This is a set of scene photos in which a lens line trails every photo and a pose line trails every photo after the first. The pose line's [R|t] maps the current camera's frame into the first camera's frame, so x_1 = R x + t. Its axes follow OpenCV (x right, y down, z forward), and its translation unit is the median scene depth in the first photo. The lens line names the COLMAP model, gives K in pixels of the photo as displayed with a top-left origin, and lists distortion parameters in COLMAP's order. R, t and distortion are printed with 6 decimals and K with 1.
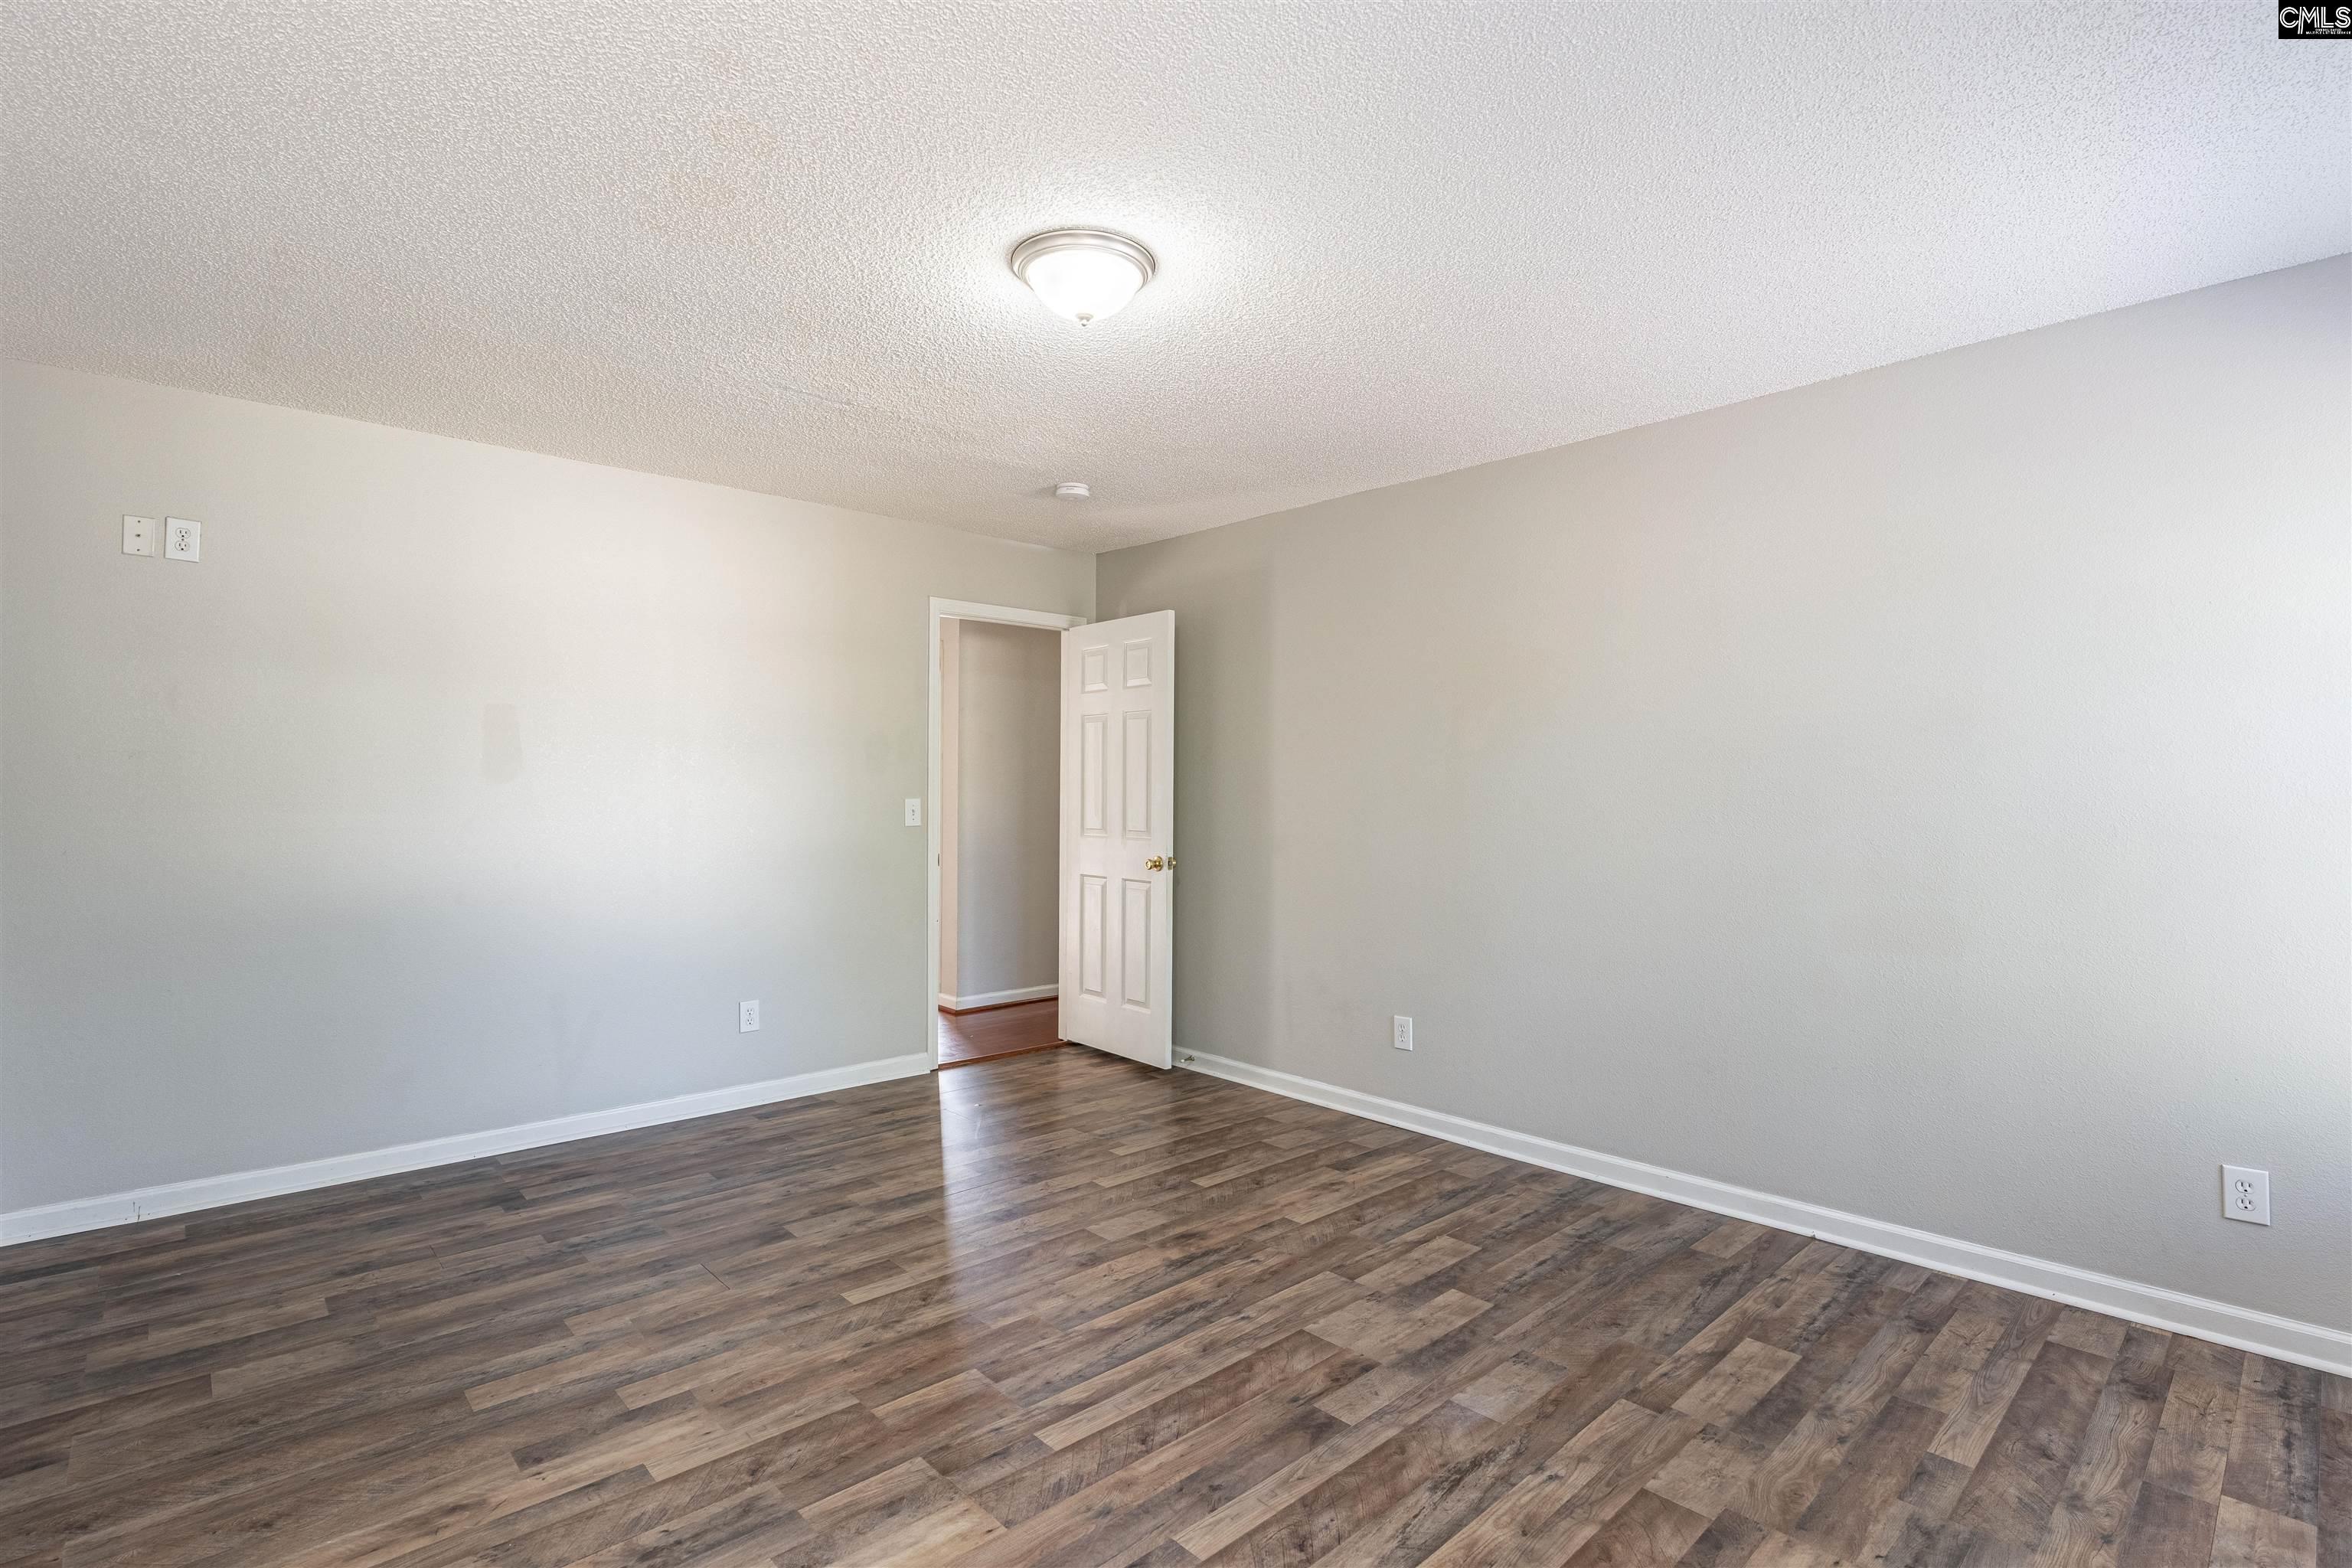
lens RADIAL K [[1095.0, 0, 1174.0], [0, 1095.0, 783.6], [0, 0, 1]] dist [-0.004223, -0.000254]
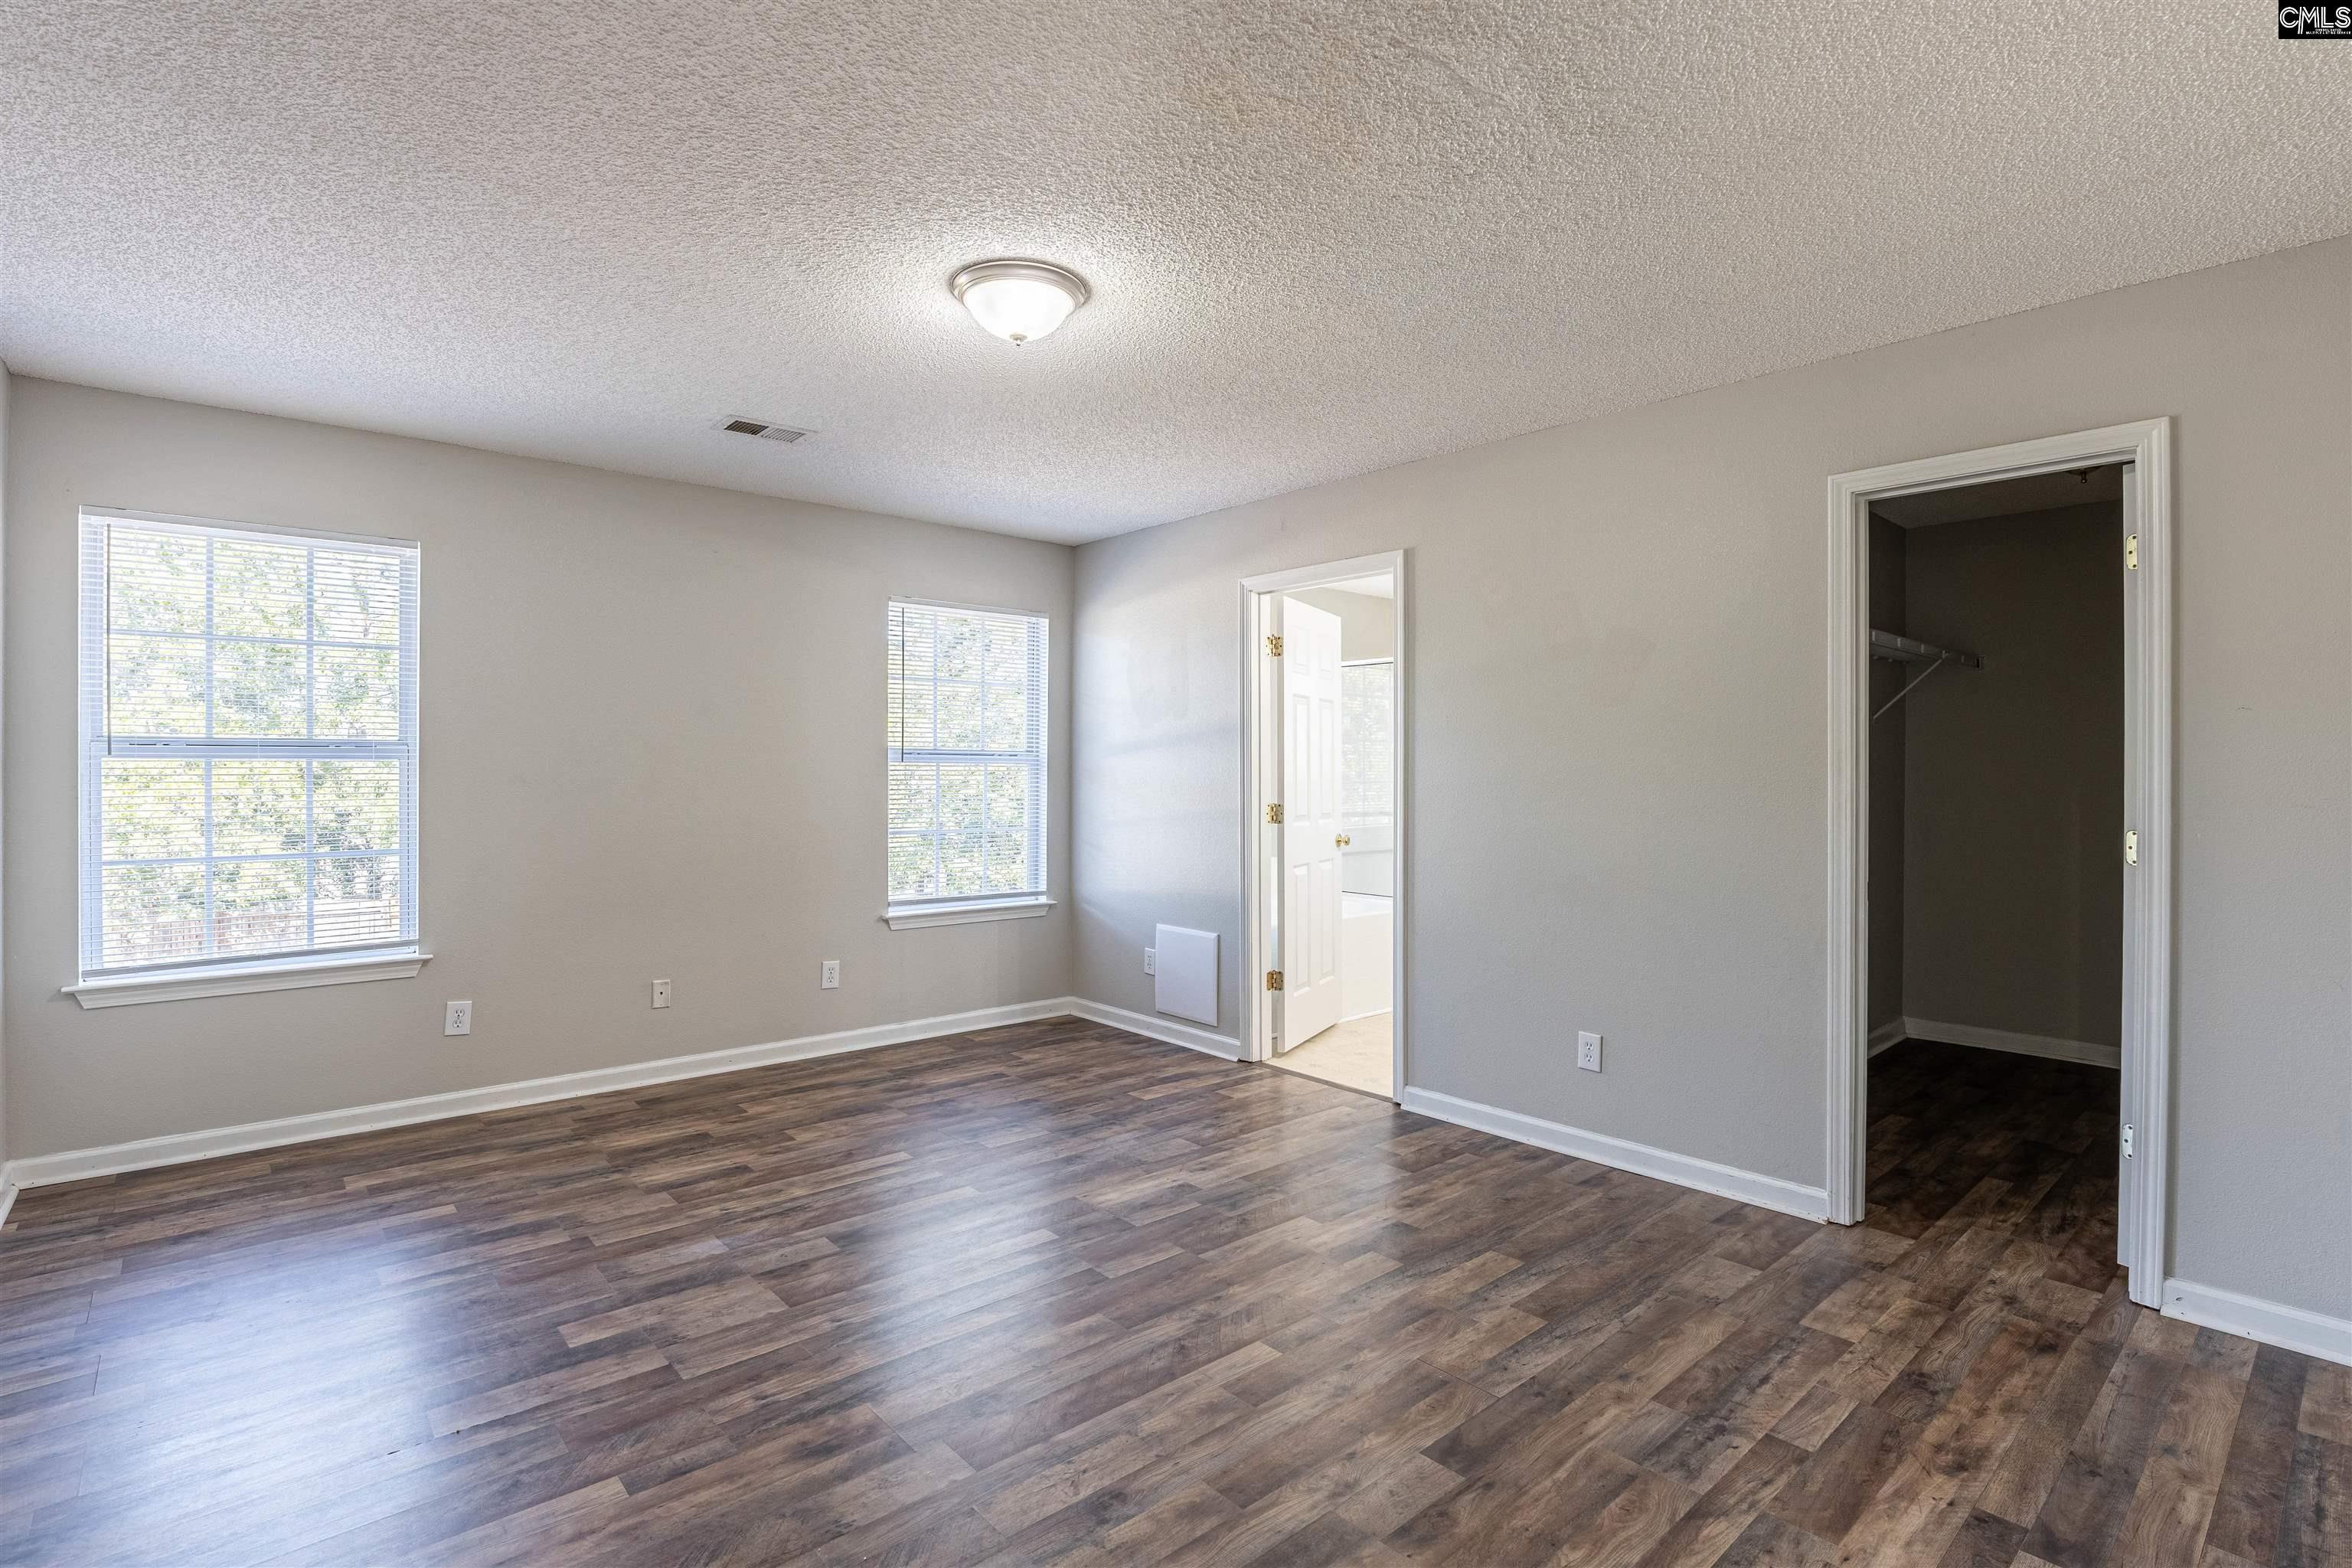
lens RADIAL K [[1095.0, 0, 1177.3], [0, 1095.0, 778.9], [0, 0, 1]] dist [-0.004223, -0.000254]
pose [[-0.999715, -0.005308, 0.023264, -0.275187], [-0.005302, 0.999986, 0.000299, 0.016538], [-0.023265, 0.000176, -0.999729, 2.136201]]
